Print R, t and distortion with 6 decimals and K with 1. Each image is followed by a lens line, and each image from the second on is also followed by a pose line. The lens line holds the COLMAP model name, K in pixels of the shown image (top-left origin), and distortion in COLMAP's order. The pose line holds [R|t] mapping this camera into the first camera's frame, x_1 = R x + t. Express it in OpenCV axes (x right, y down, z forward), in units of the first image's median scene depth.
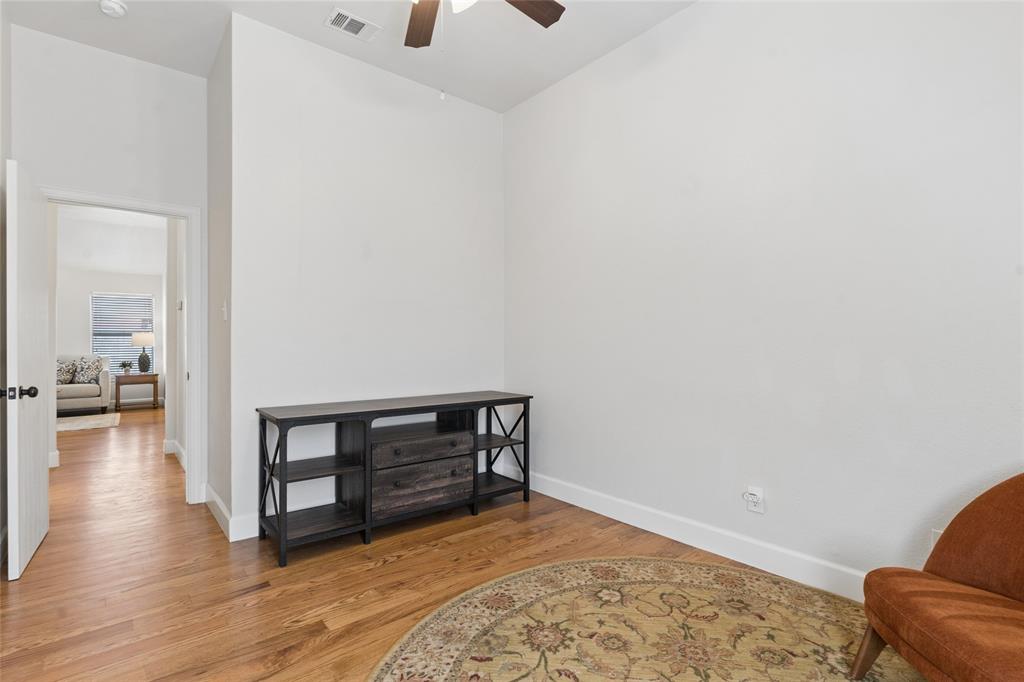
lens RADIAL K [[488.8, 0, 514.2], [0, 488.8, 340.4], [0, 0, 1]] dist [0.003038, 0.000714]
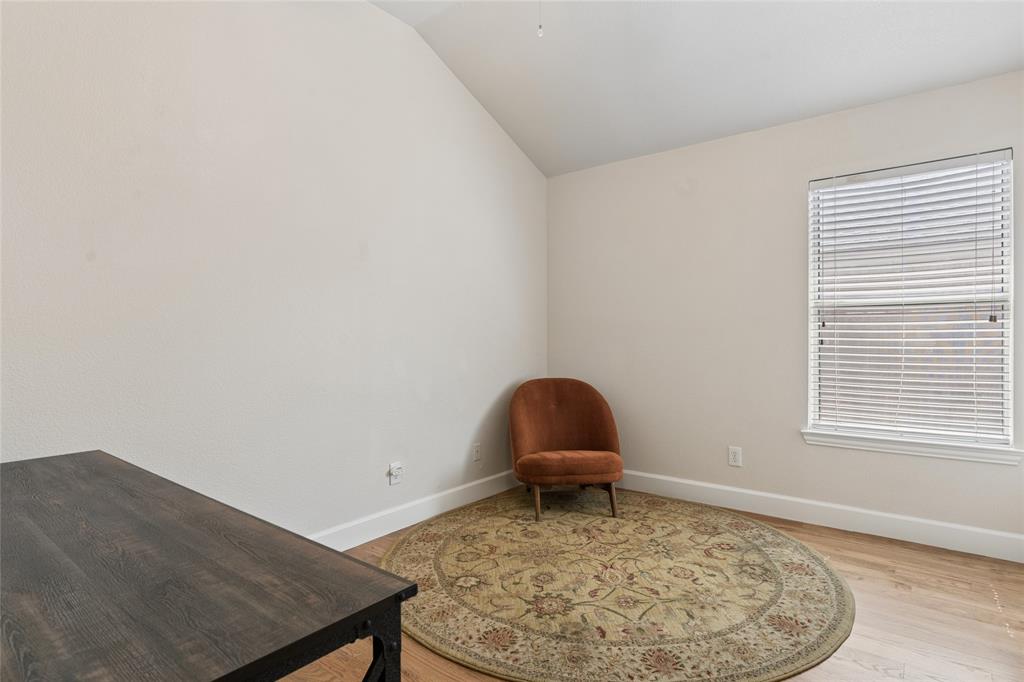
lens RADIAL K [[539.6, 0, 513.1], [0, 539.6, 339.7], [0, 0, 1]] dist [0.001816, -0.000757]
pose [[-0.213609, -0.001423, 0.976918, -1.006039], [0.005459, 0.999982, 0.002650, 0.010572], [-0.976904, 0.005899, -0.213597, 1.233676]]
